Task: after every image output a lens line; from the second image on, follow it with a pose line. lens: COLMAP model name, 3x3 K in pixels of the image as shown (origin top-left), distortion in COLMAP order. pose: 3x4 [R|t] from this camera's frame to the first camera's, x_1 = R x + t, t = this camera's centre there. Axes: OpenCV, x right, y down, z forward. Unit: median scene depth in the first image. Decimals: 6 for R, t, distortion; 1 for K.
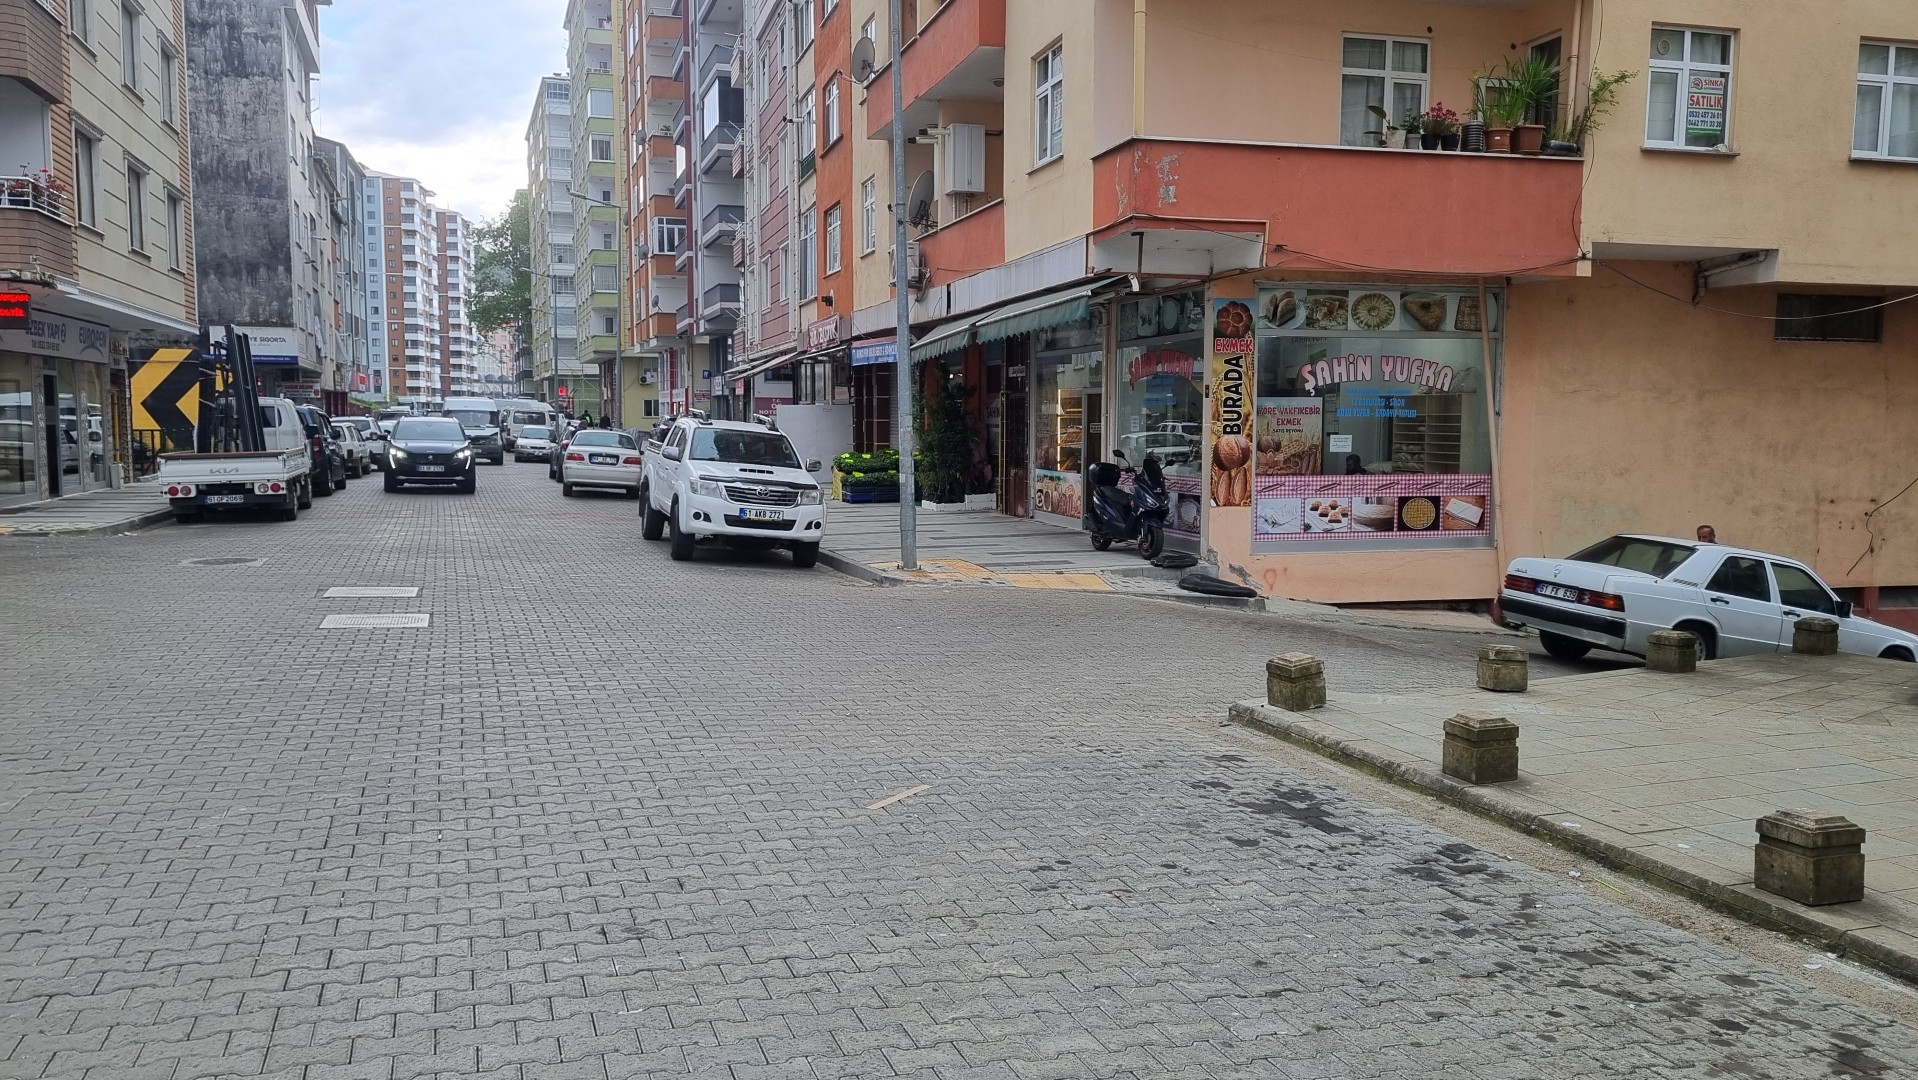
lens RADIAL K [[1445.3, 0, 959.0], [0, 1445.3, 540.0], [0, 0, 1]] dist [0.083073, -0.049331]
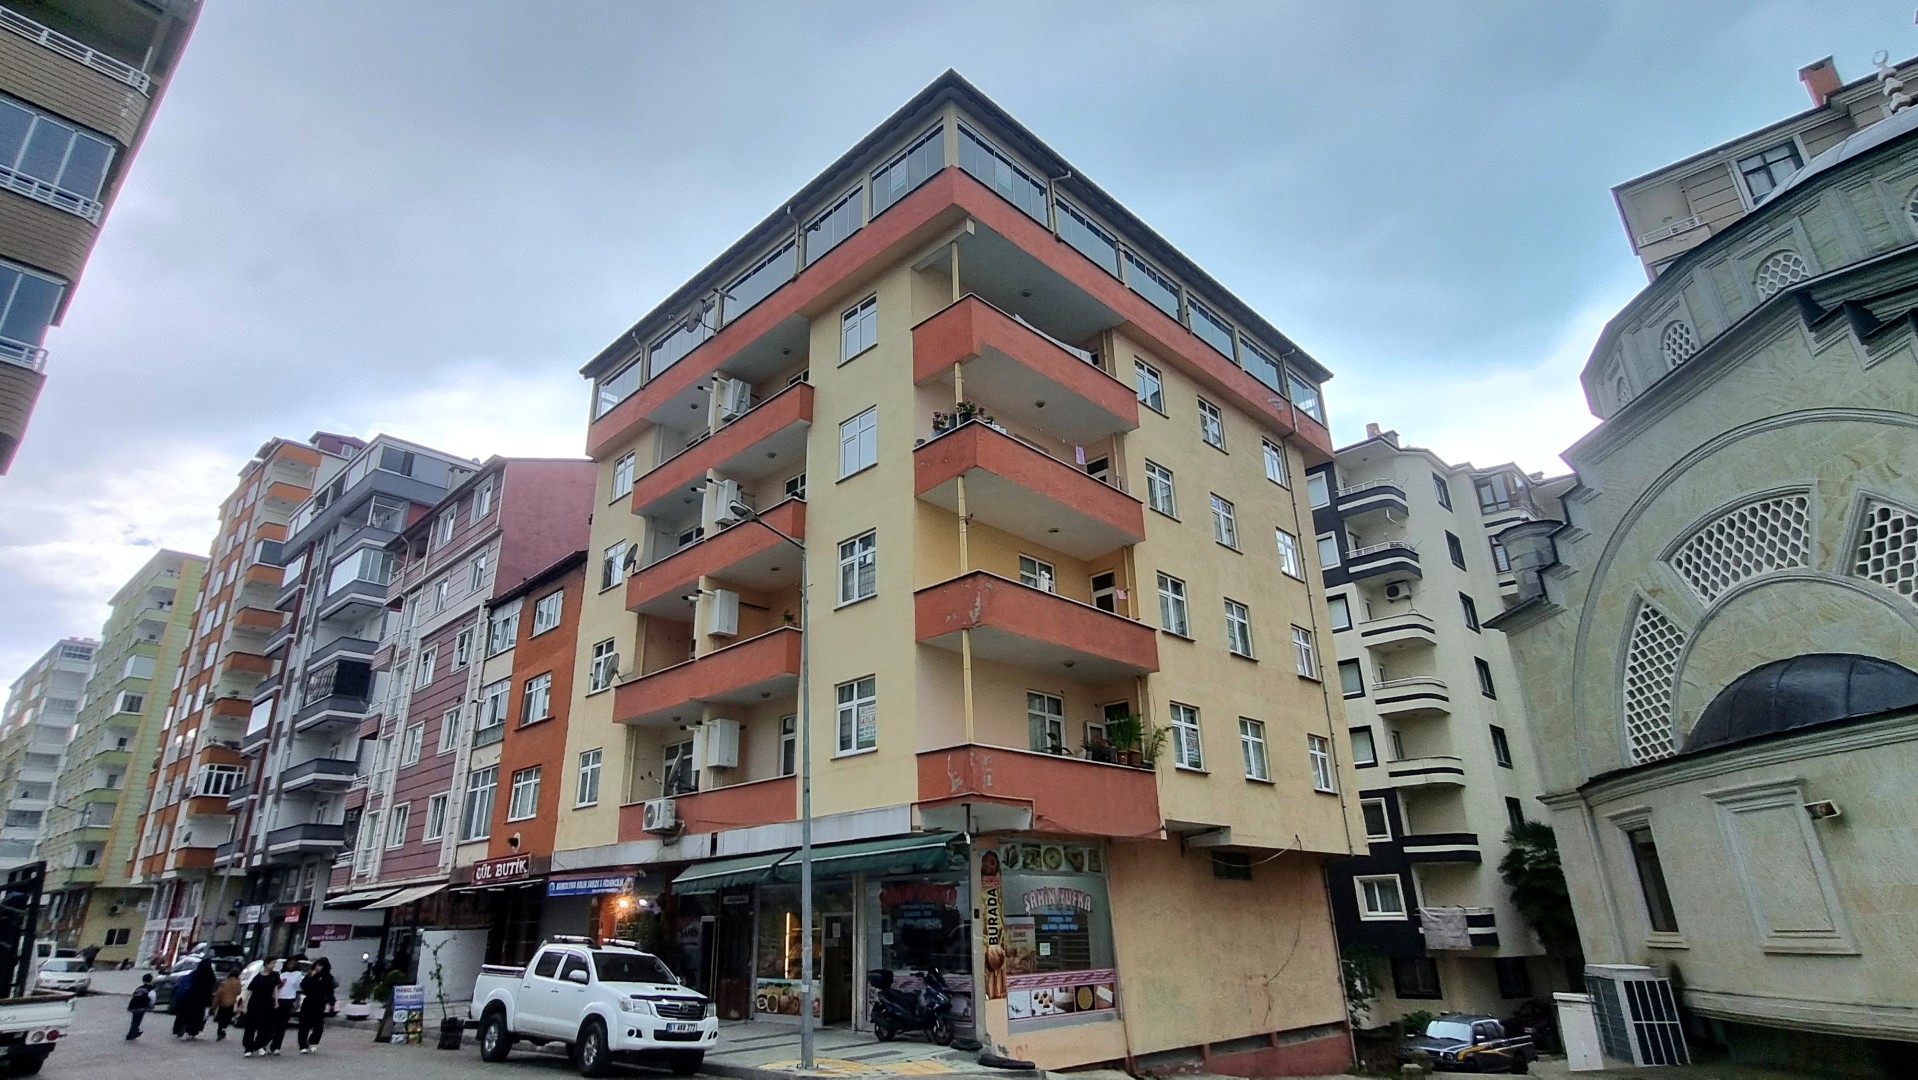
lens RADIAL K [[983.9, 0, 959.0], [0, 983.9, 540.0], [0, 0, 1]] dist [0.002606, -0.001161]
pose [[0.879755, 0.153782, 0.449870, -0.332959], [0.062843, 0.900325, -0.430657, -0.014301], [-0.471256, 0.407144, 0.782401, 0.069771]]
